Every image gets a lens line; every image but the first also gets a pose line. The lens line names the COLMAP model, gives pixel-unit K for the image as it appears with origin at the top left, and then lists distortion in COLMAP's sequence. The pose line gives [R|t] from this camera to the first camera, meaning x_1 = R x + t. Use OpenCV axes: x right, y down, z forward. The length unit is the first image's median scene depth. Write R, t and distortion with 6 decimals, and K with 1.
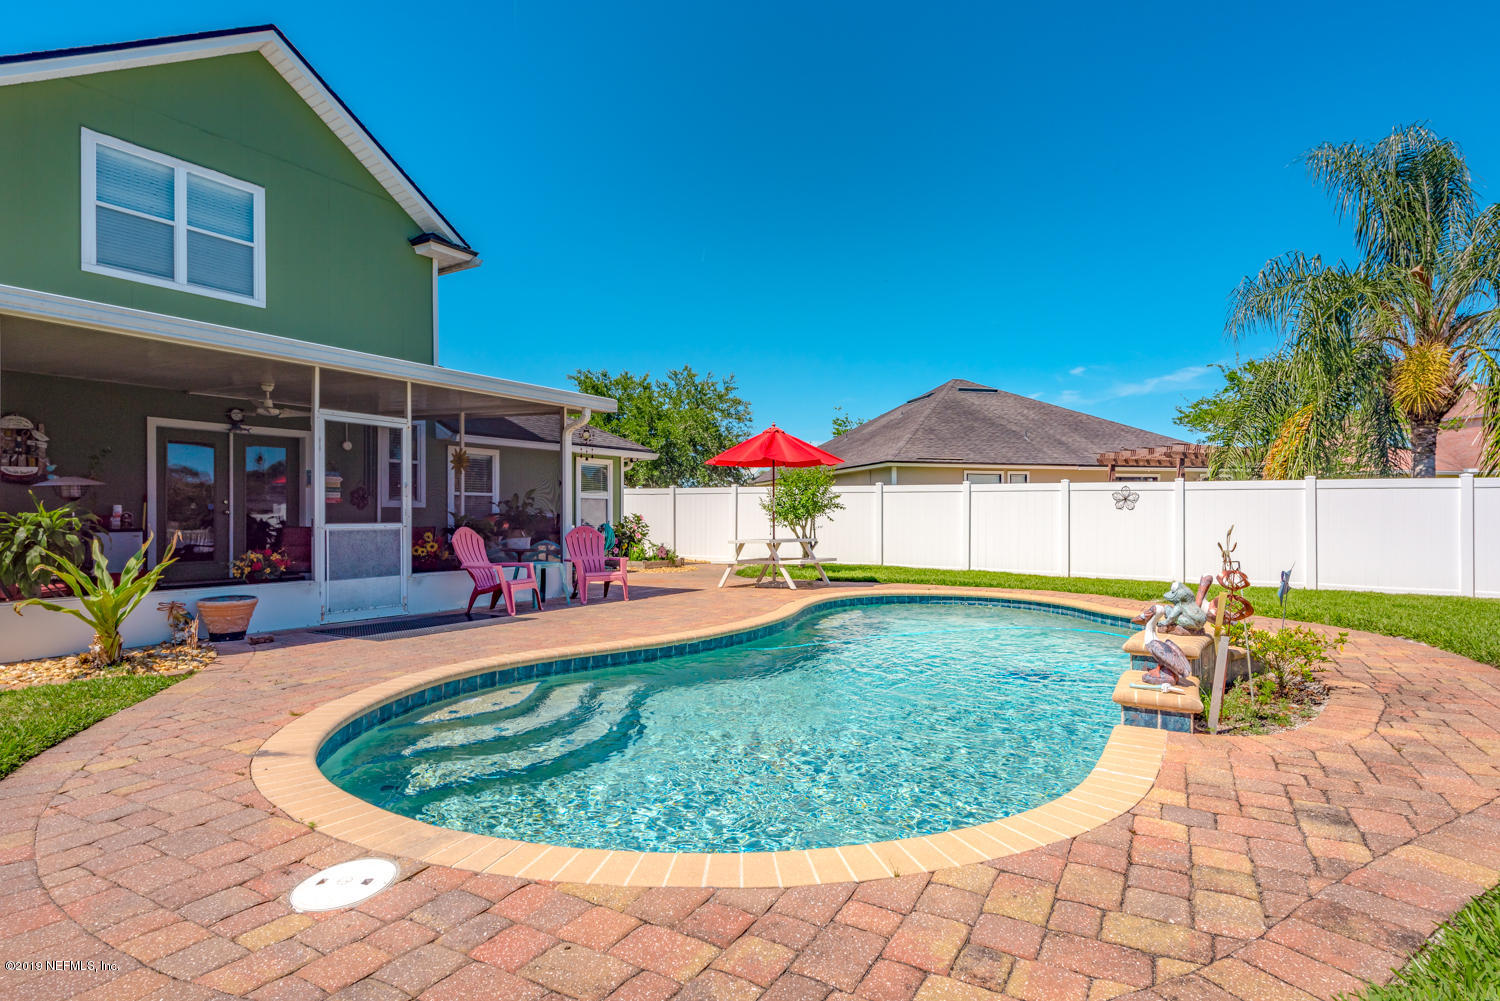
lens RADIAL K [[788.7, 0, 755.4], [0, 788.7, 520.0], [0, 0, 1]] dist [0.018003, -0.006412]
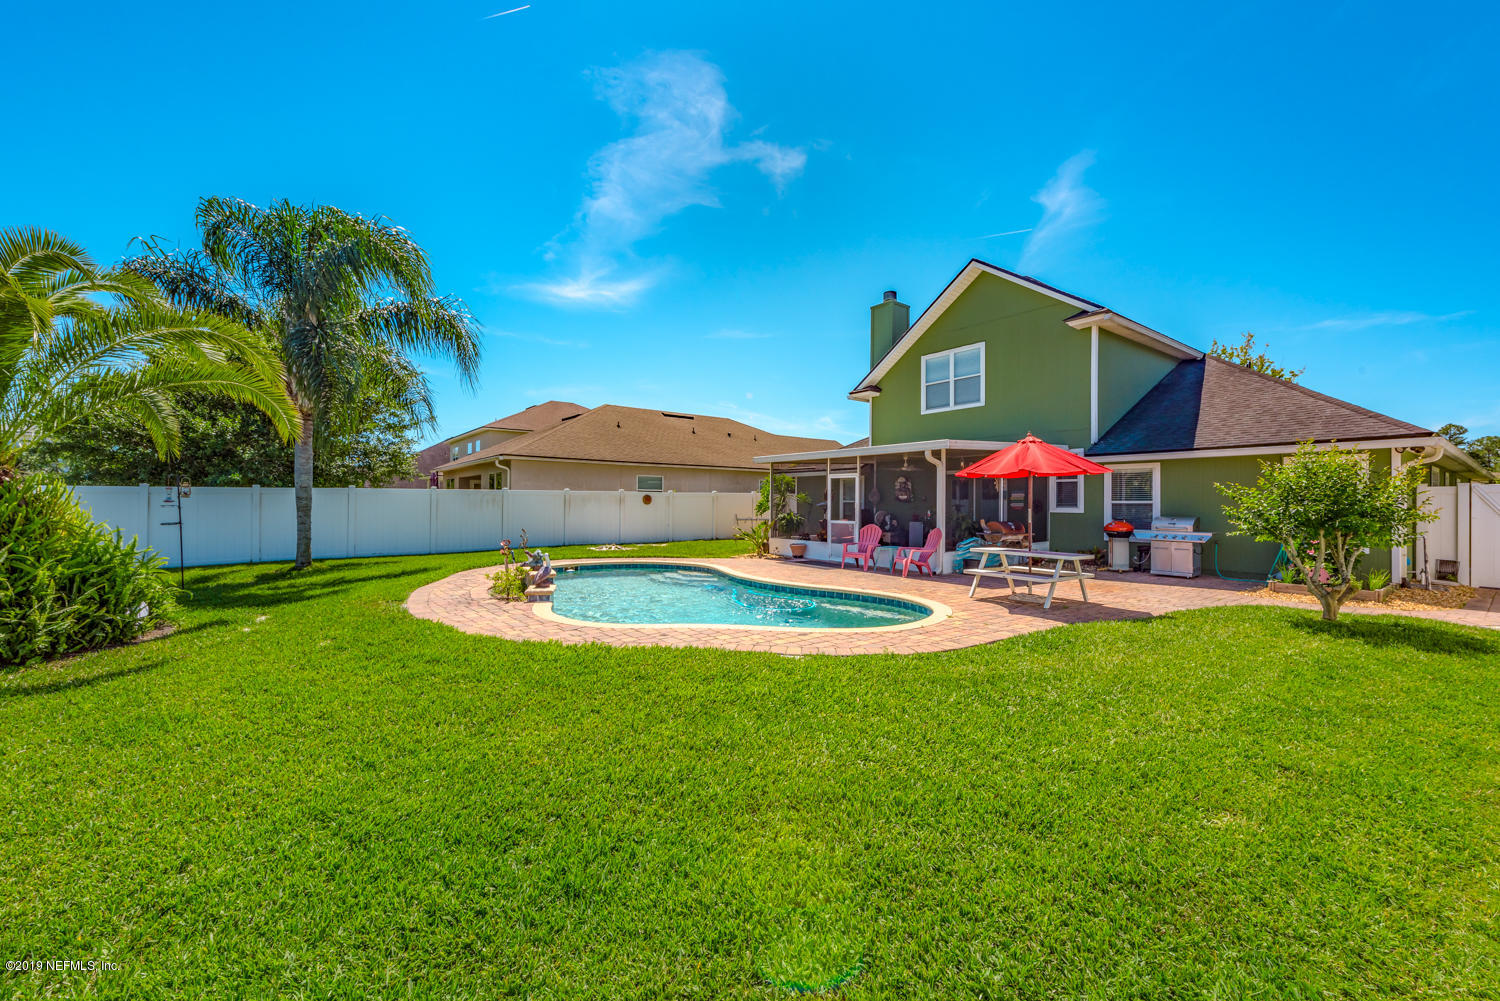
lens RADIAL K [[612.5, 0, 745.8], [0, 612.5, 498.3], [0, 0, 1]] dist [0.012047, -0.000982]
pose [[-0.352932, -0.009484, -0.935601, 1.115496], [-0.008807, 0.999938, -0.006813, -0.040129], [0.935608, 0.005836, -0.352993, 1.182150]]
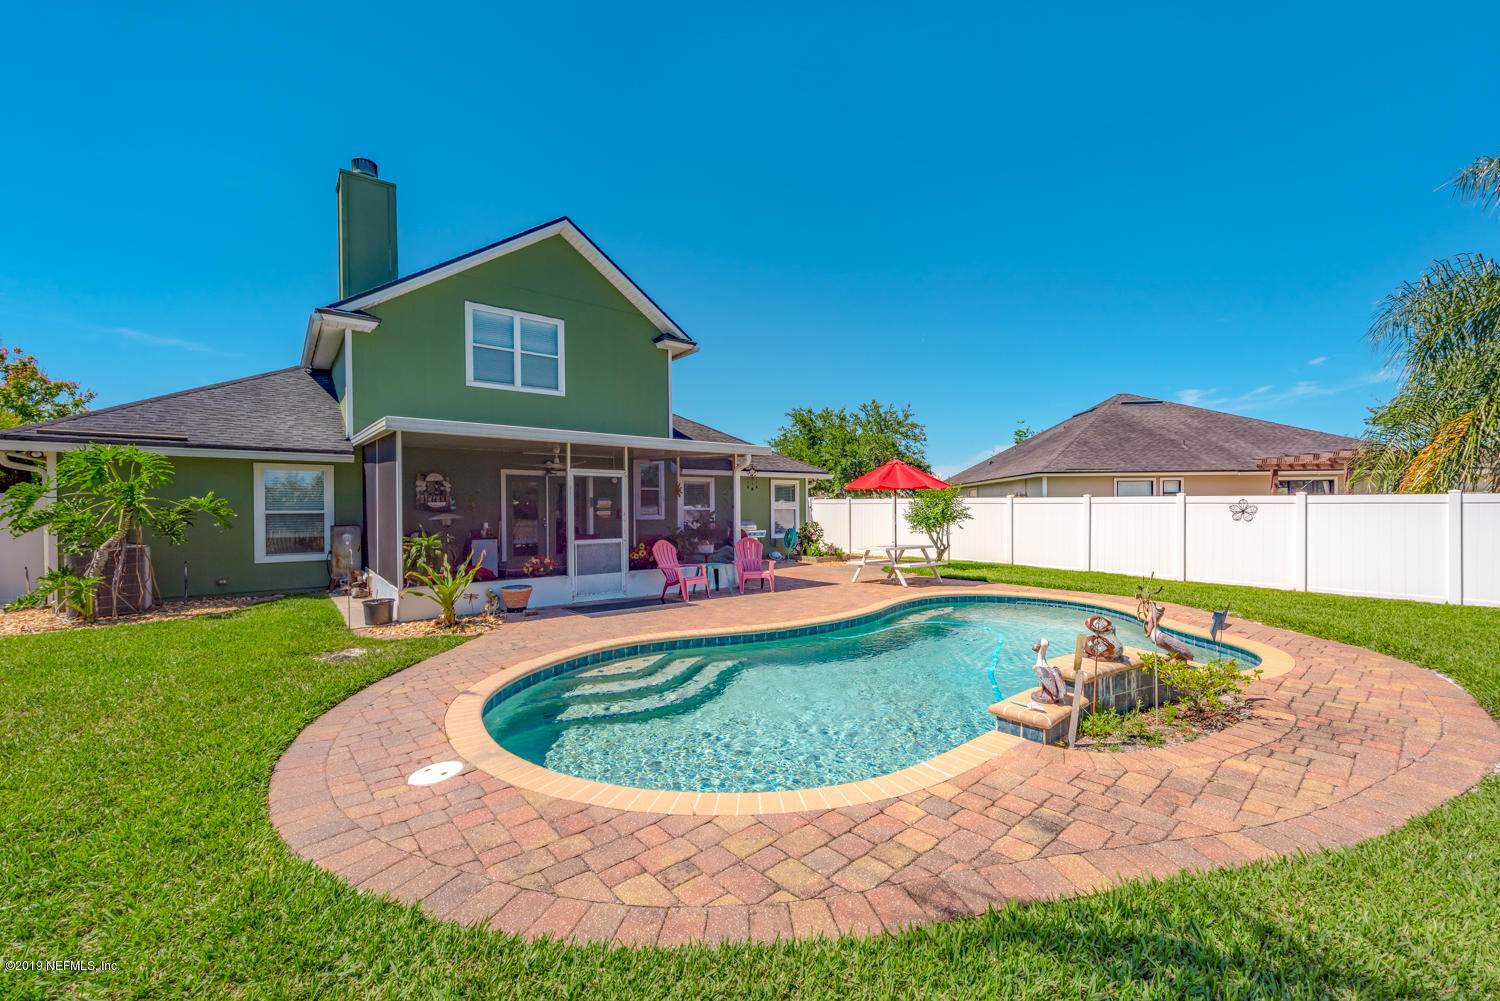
lens RADIAL K [[612.5, 0, 750.5], [0, 612.5, 520.8], [0, 0, 1]] dist [0.012047, -0.000982]
pose [[0.941661, 0.002203, -0.336555, 0.172746], [0.003647, 0.999853, 0.016751, -0.044755], [0.336542, -0.017001, 0.941515, -0.038118]]
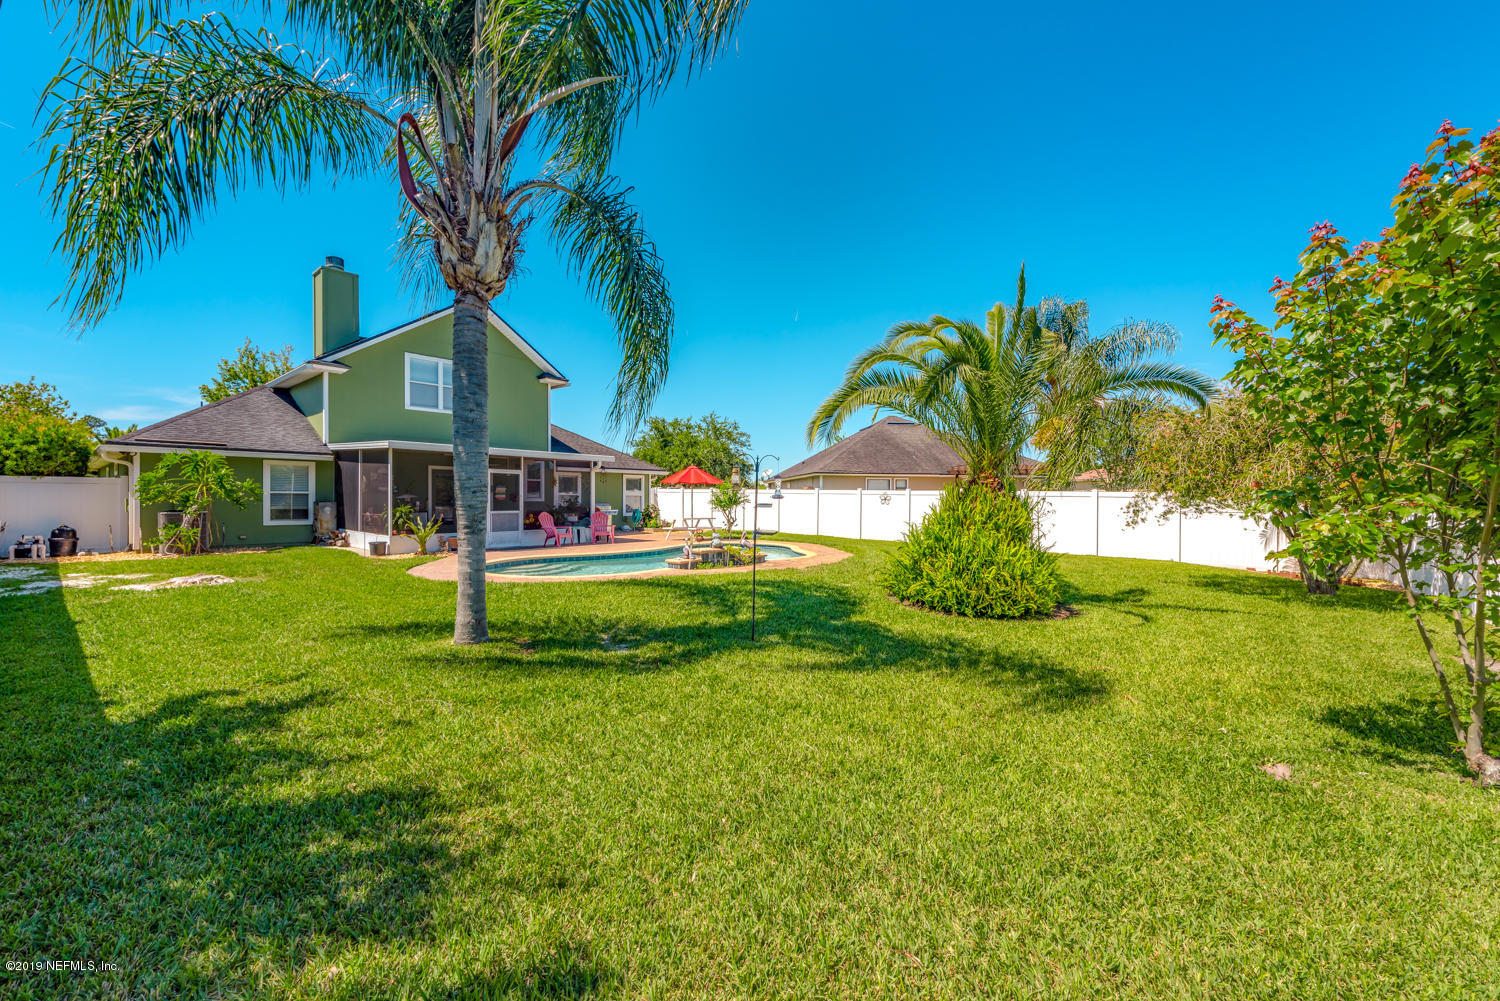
lens RADIAL K [[612.5, 0, 761.9], [0, 612.5, 508.0], [0, 0, 1]] dist [0.012047, -0.000982]
pose [[0.991087, 0.008009, -0.132973, 0.548348], [-0.006439, 0.999904, 0.012233, -0.030537], [0.133058, -0.011268, 0.991044, -0.800396]]
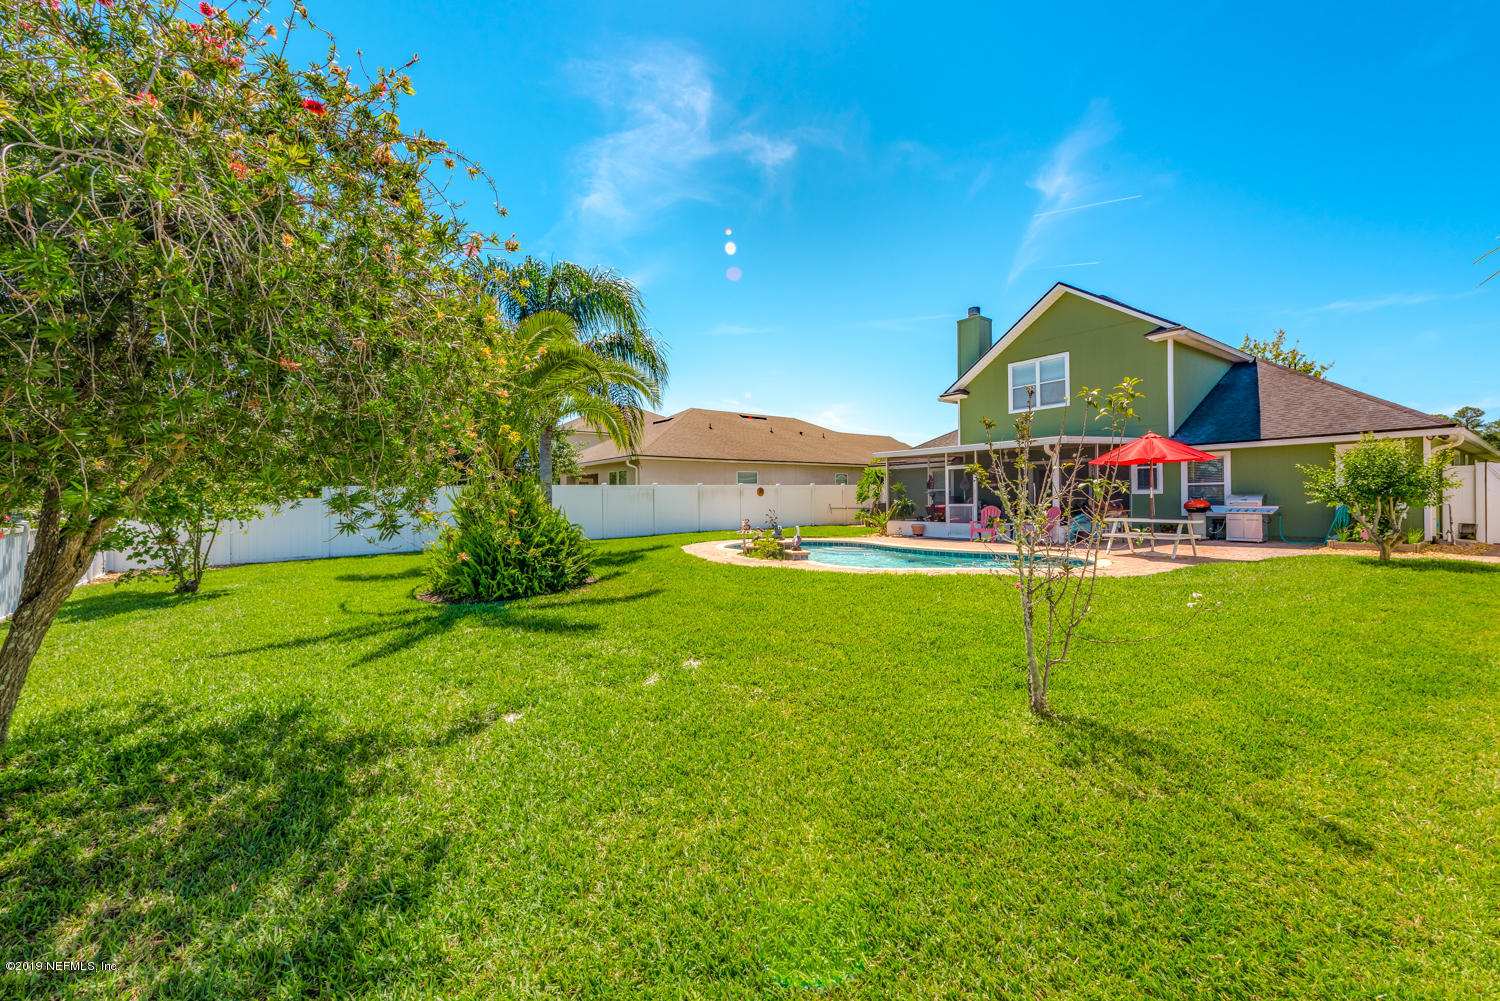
lens RADIAL K [[612.5, 0, 744.9], [0, 612.5, 499.0], [0, 0, 1]] dist [0.012047, -0.000982]
pose [[-0.363439, 0.003007, -0.931613, 1.575497], [0.009058, 0.999959, -0.000306, -0.016697], [0.931574, -0.008550, -0.363451, 0.931581]]
